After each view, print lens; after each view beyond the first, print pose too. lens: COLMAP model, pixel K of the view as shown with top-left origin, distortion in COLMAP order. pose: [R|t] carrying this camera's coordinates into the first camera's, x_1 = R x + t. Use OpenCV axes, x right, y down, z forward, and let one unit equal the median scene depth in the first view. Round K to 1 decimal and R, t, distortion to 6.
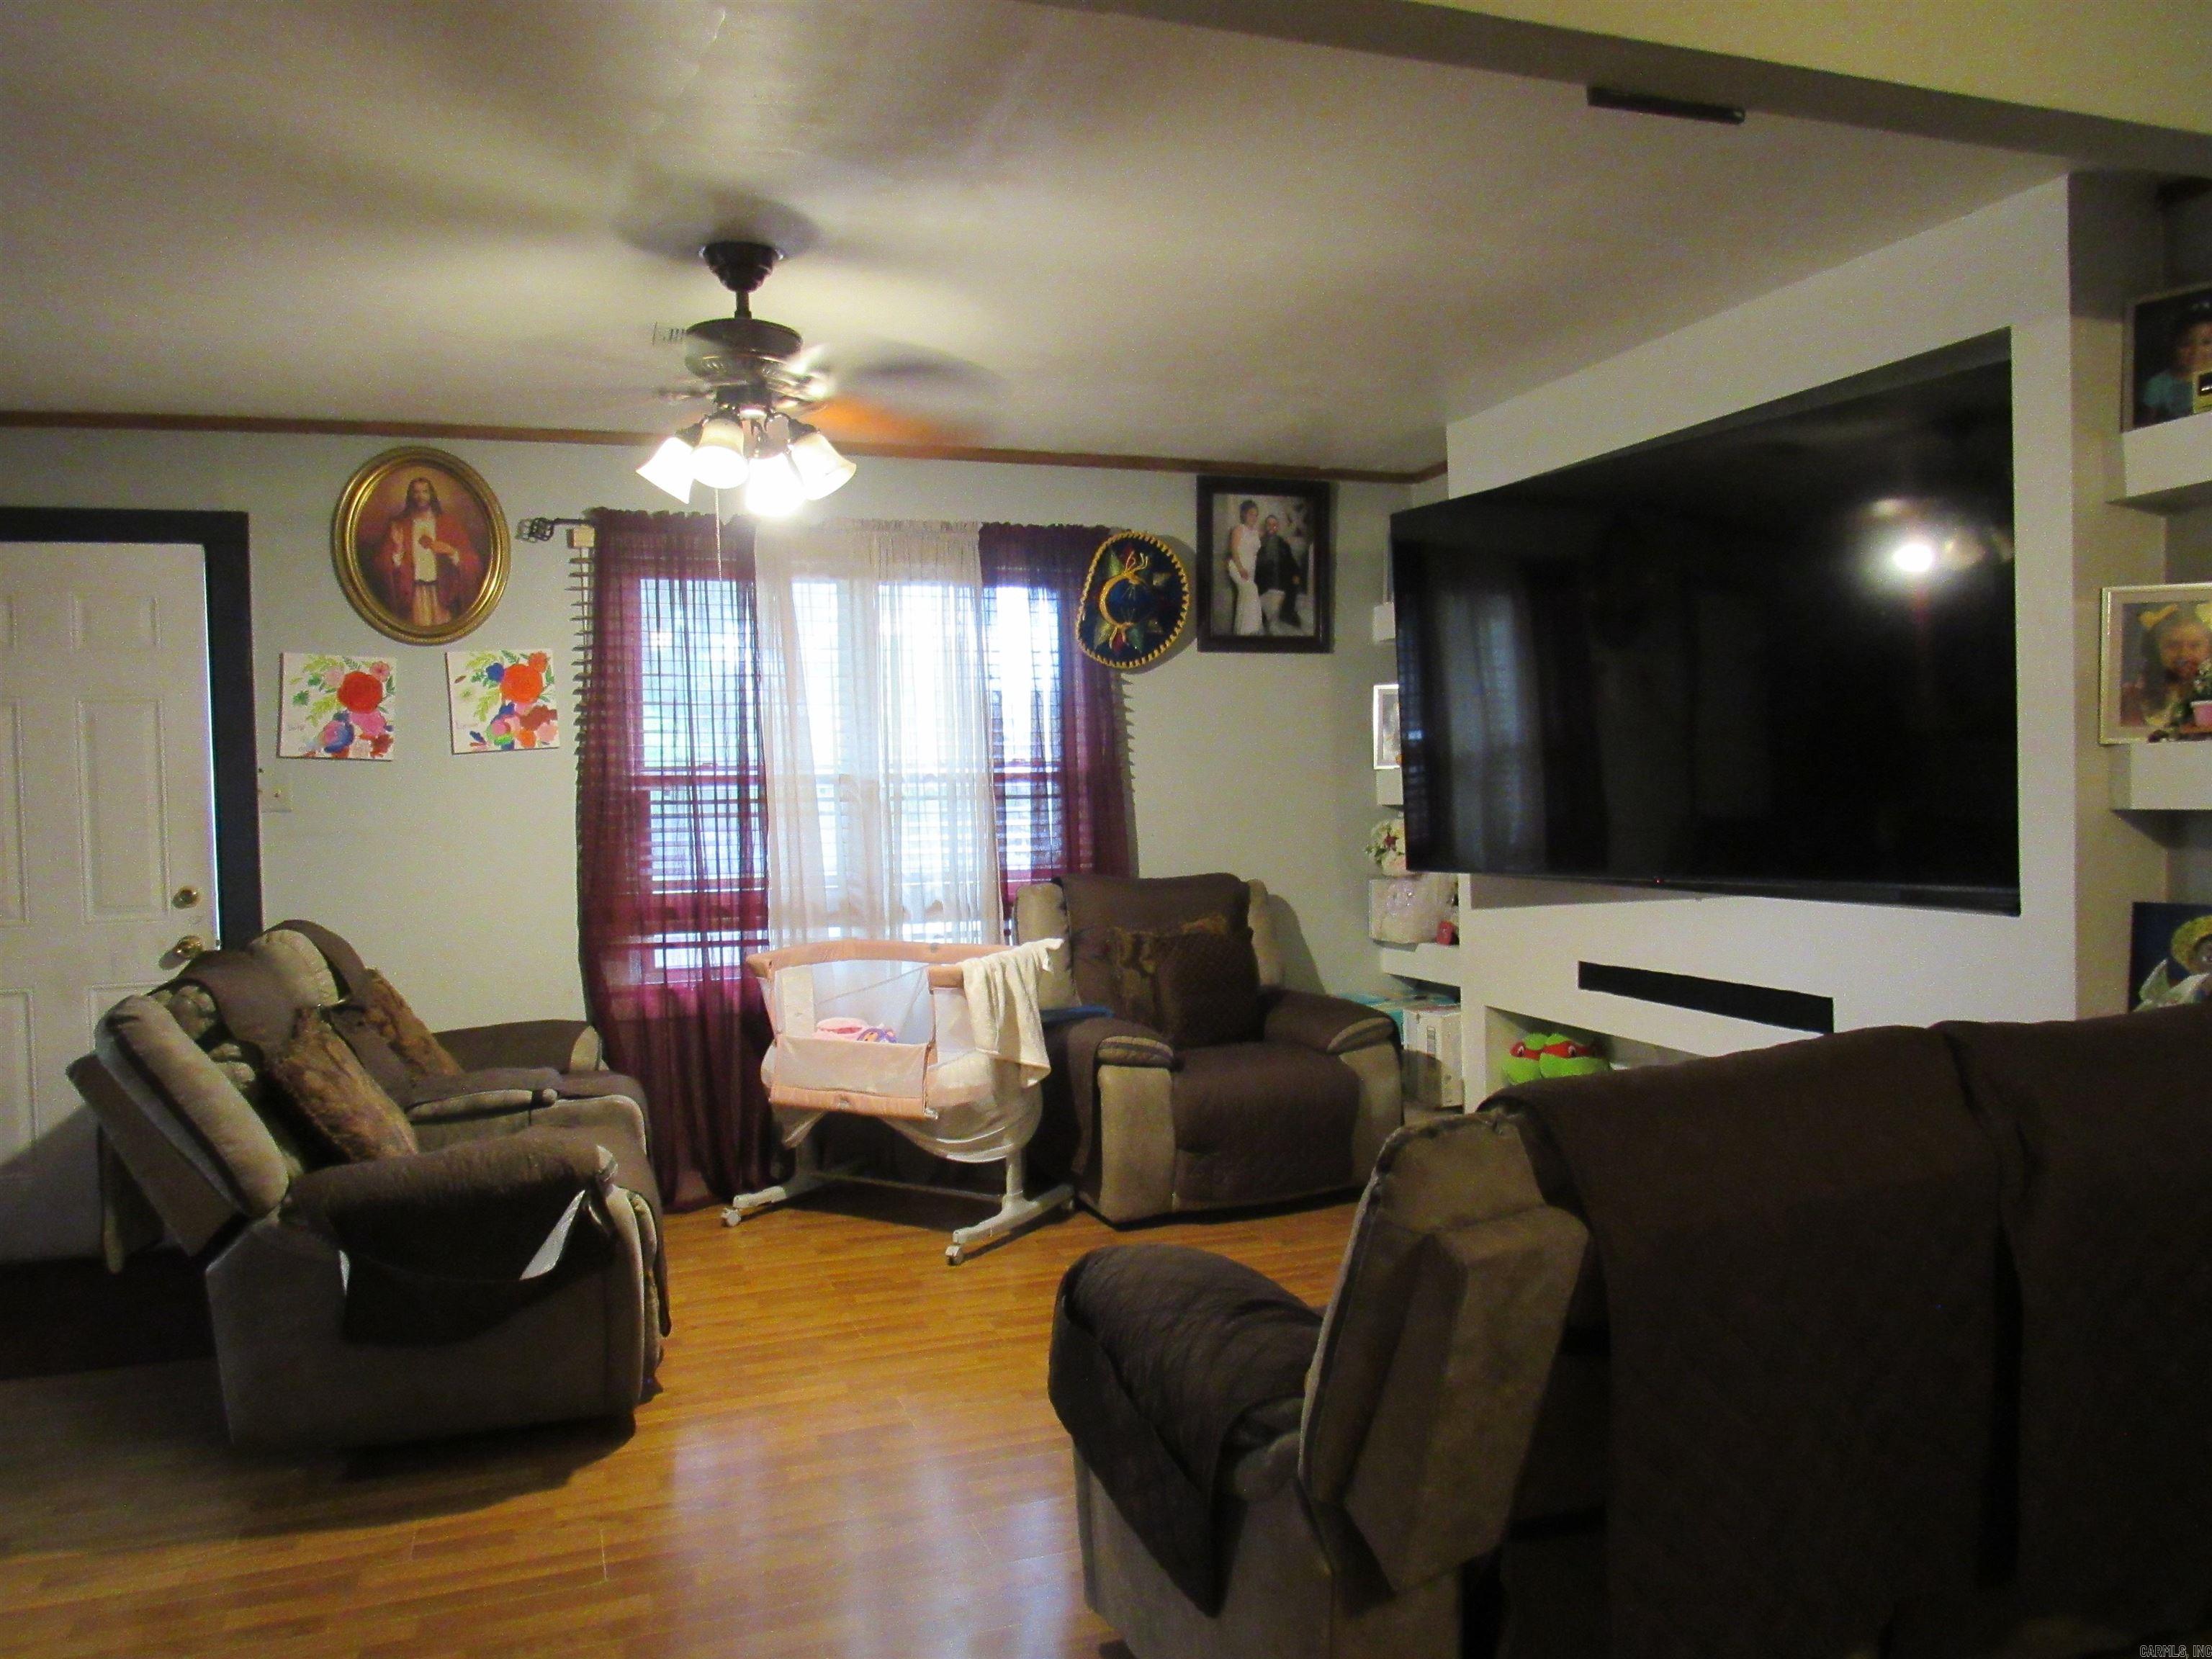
lens RADIAL K [[1584.6, 0, 1096.3], [0, 1584.6, 820.1], [0, 0, 1]] dist [-0.032325, 0.016367]
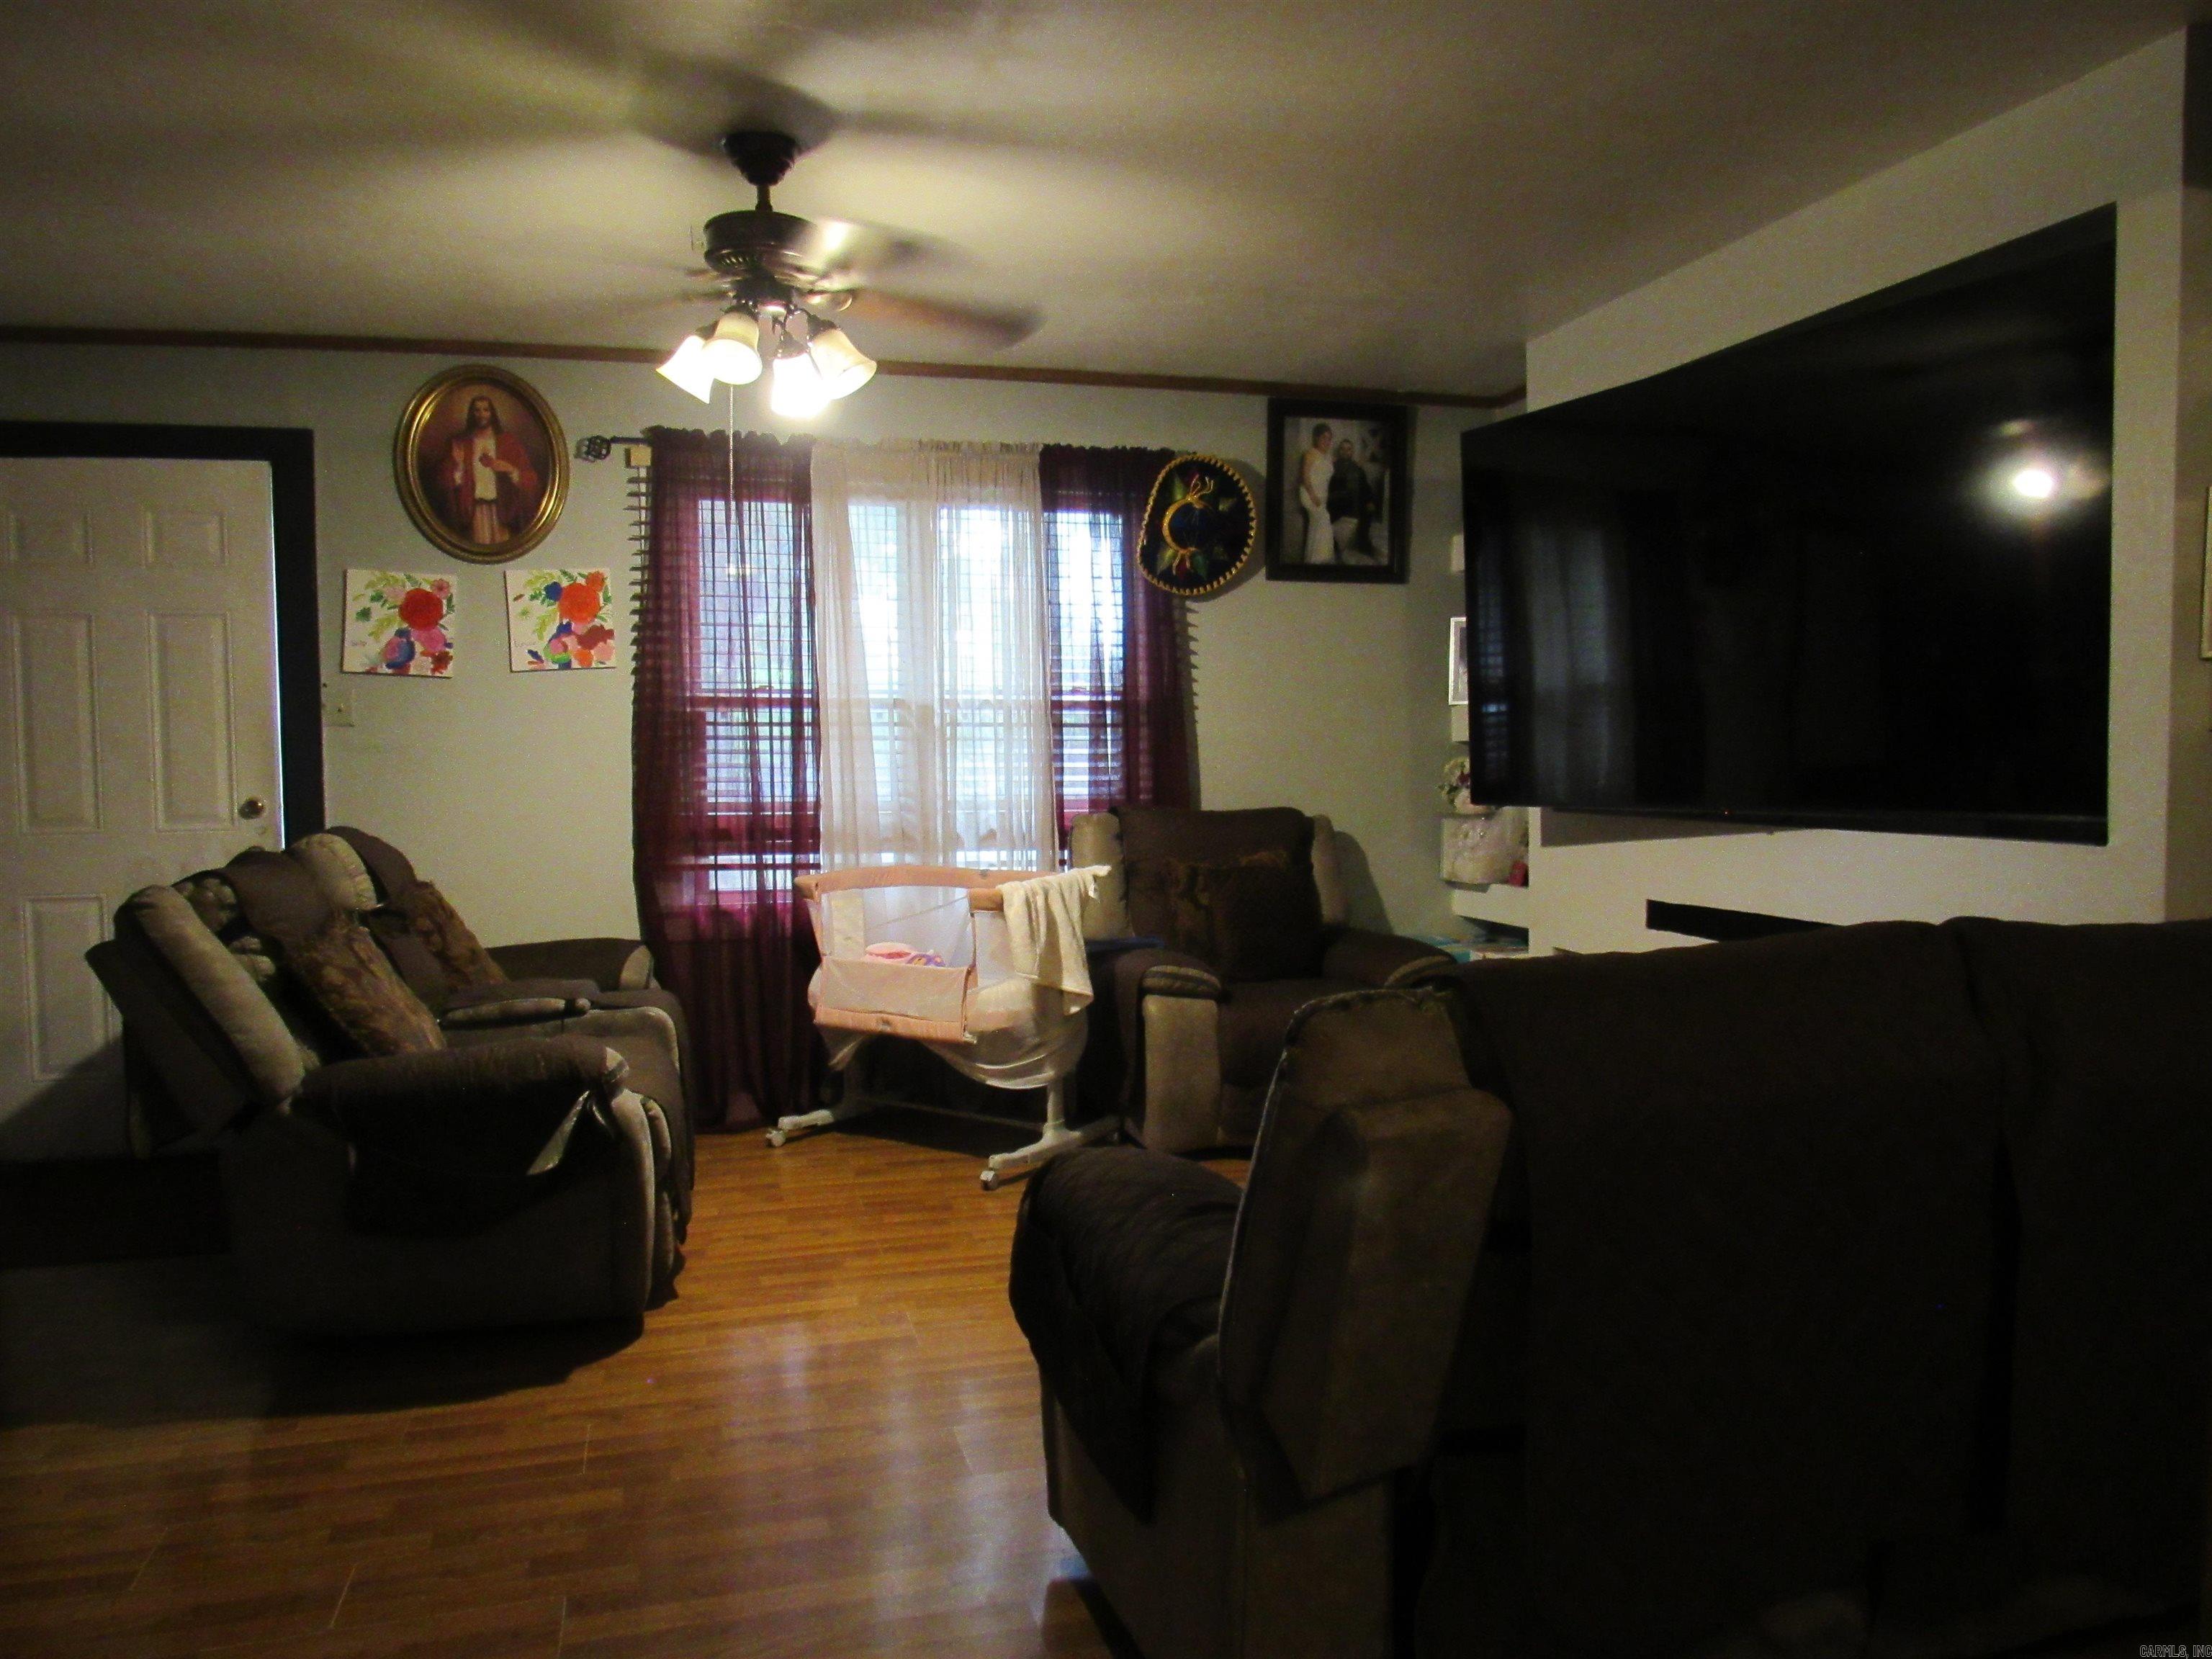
lens RADIAL K [[1584.6, 0, 1099.4], [0, 1584.6, 820.1], [0, 0, 1]] dist [-0.032325, 0.016367]
pose [[0.997053, 0.017310, -0.074744, 0.043183], [-0.015501, 0.999574, 0.024713, 0.021645], [0.075140, -0.023482, 0.996896, 0.021481]]
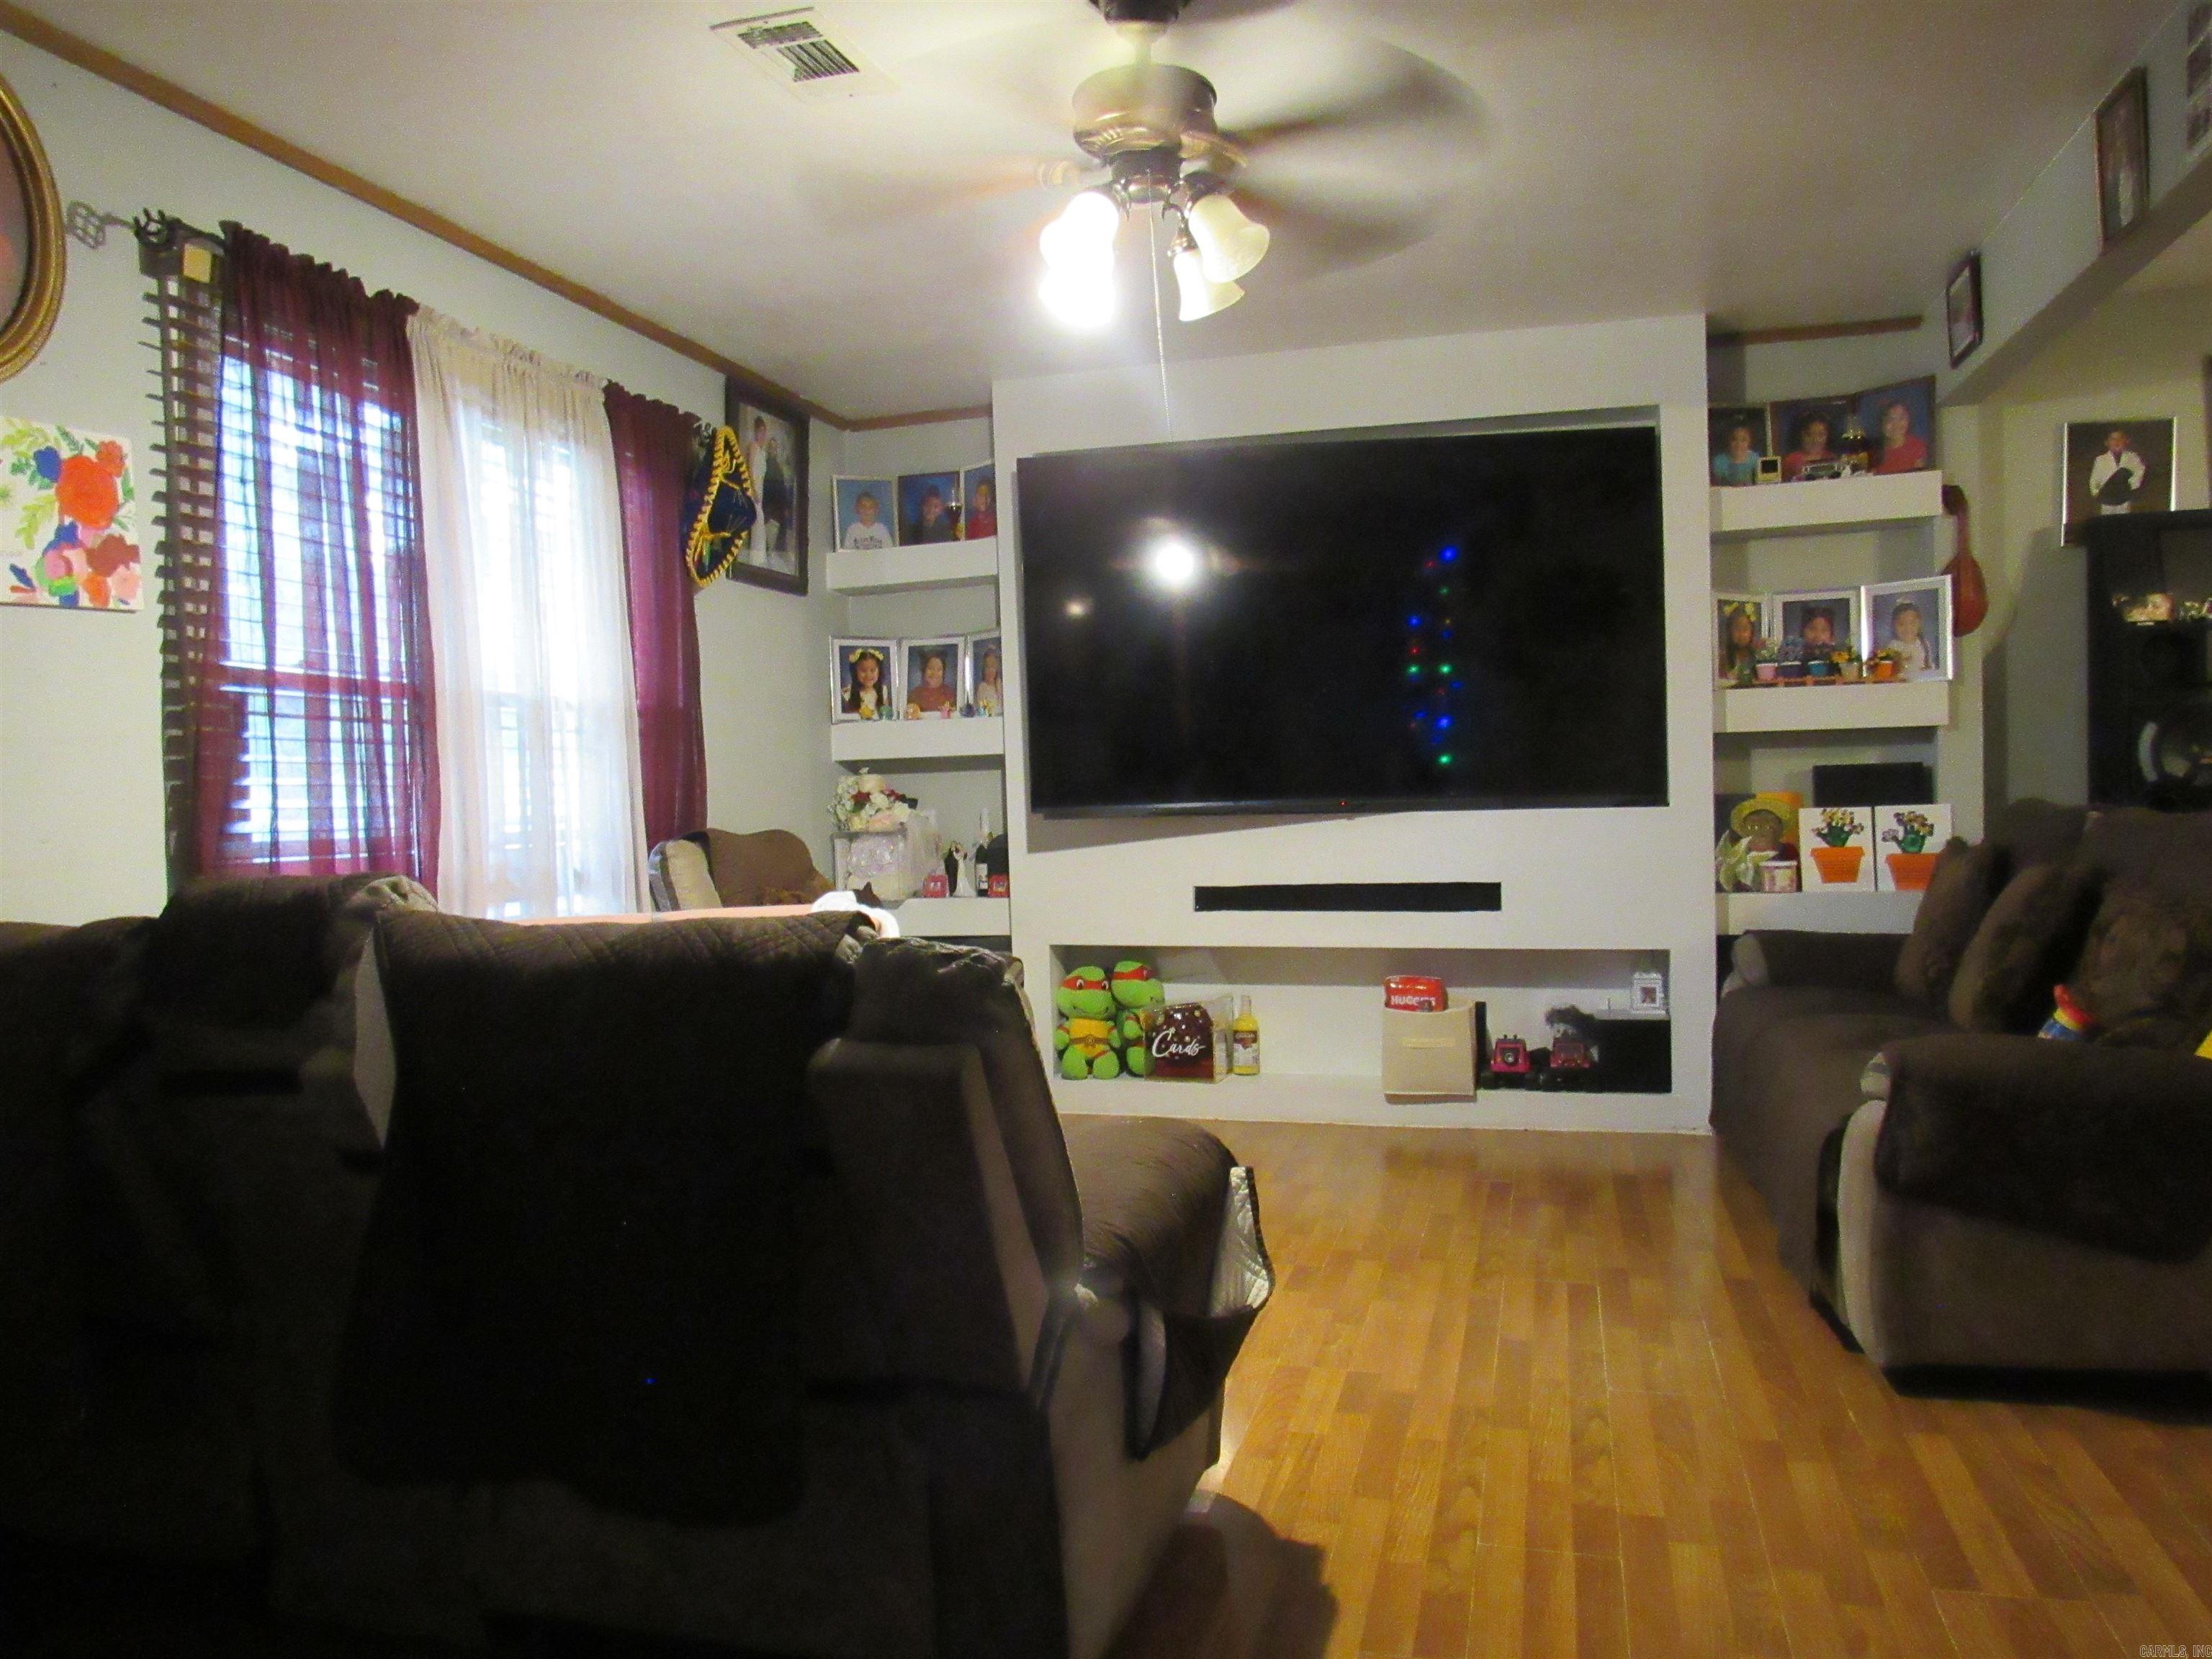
lens RADIAL K [[1584.6, 0, 1089.2], [0, 1584.6, 819.5], [0, 0, 1]] dist [-0.032325, 0.016367]
pose [[0.575494, -0.011121, 0.817730, -0.620238], [0.029757, 0.999530, -0.007348, 0.045413], [-0.817264, 0.028562, 0.575555, 0.392135]]
